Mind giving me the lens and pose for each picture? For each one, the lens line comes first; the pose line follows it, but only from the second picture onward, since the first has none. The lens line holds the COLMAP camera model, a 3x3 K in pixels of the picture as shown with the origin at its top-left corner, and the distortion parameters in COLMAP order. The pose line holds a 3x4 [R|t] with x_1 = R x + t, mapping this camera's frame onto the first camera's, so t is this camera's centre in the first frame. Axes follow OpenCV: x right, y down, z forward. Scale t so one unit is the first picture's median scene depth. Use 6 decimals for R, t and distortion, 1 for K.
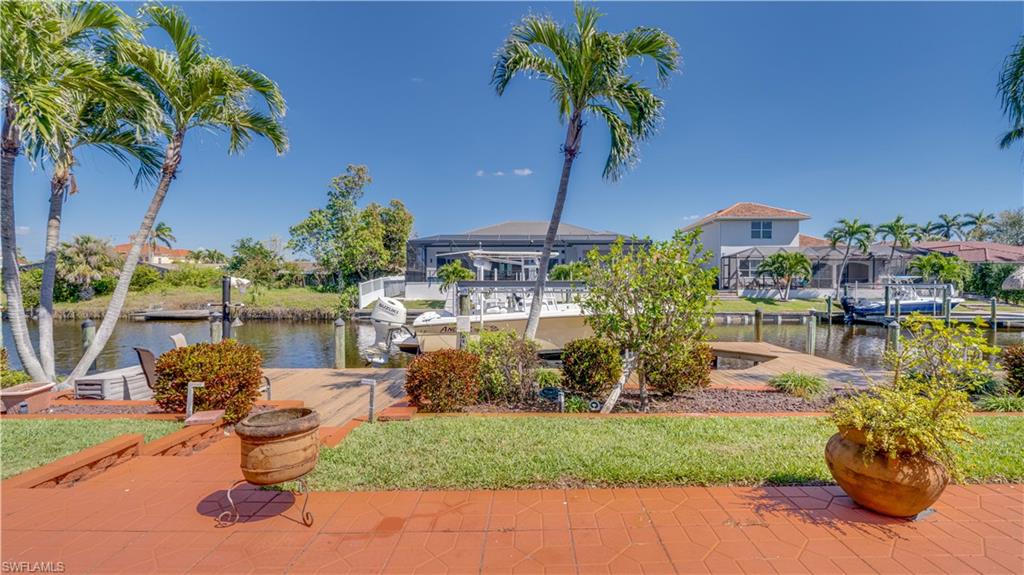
lens RADIAL K [[443.6, 0, 512.0], [0, 443.6, 287.5], [0, 0, 1]] dist [0.001538, 0.000213]
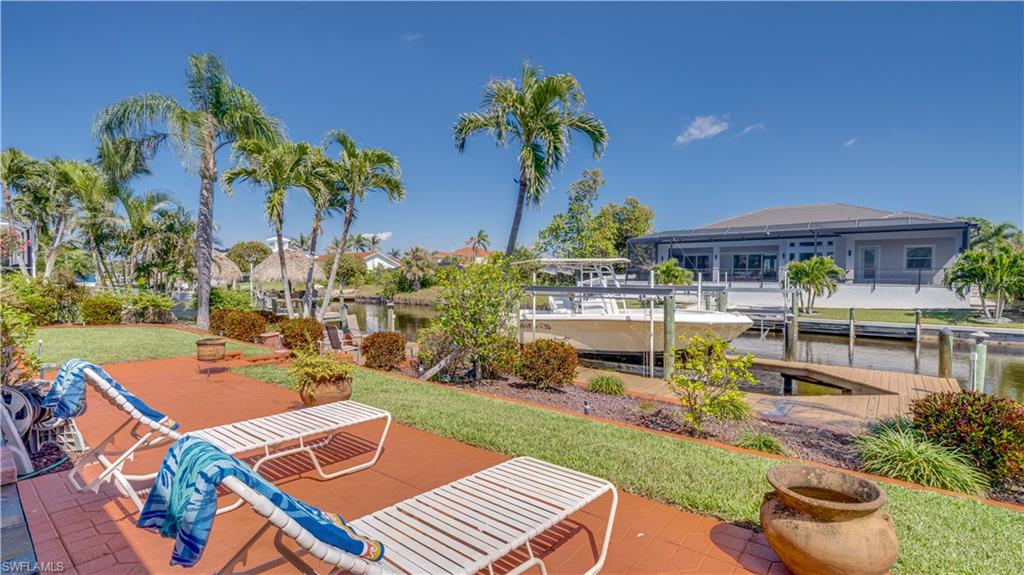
lens RADIAL K [[496.7, 0, 512.0], [0, 496.7, 287.5], [0, 0, 1]] dist [-0.000918, -0.000078]
pose [[0.770884, 0.016812, -0.636754, 0.263042], [-0.014799, 0.999855, 0.008482, -0.002206], [0.636804, 0.002885, 0.771020, -0.030035]]
